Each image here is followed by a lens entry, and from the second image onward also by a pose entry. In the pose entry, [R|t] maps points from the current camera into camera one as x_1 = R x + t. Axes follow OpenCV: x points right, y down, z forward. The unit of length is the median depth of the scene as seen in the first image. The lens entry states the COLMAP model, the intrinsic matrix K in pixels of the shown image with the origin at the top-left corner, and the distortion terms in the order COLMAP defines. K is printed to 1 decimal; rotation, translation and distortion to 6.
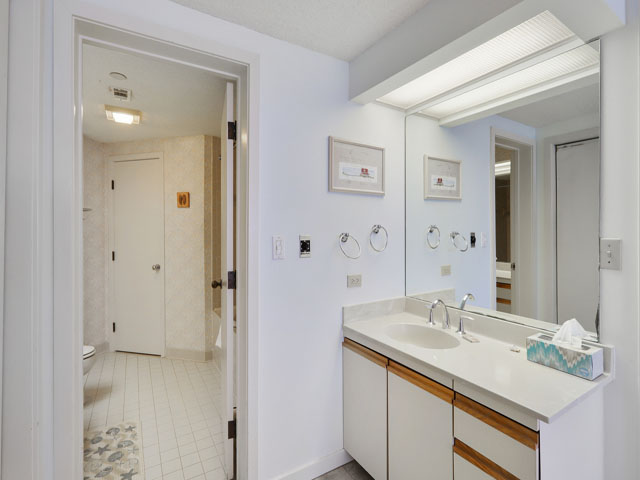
lens RADIAL K [[311.0, 0, 318.7], [0, 311.0, 238.2], [0, 0, 1]] dist [-0.006987, 0.003265]
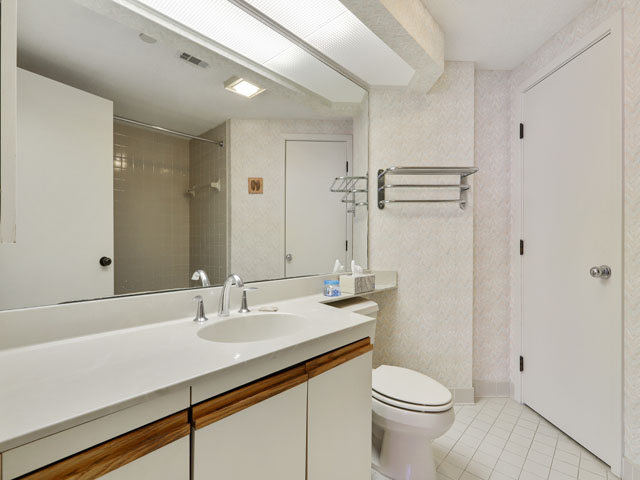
lens RADIAL K [[311.0, 0, 318.2], [0, 311.0, 243.1], [0, 0, 1]] dist [-0.006987, 0.003265]
pose [[0.285510, 0.005397, -0.958361, -0.196753], [-0.008362, 0.999960, 0.003140, 0.052450], [0.958339, 0.007118, 0.285543, 0.455974]]
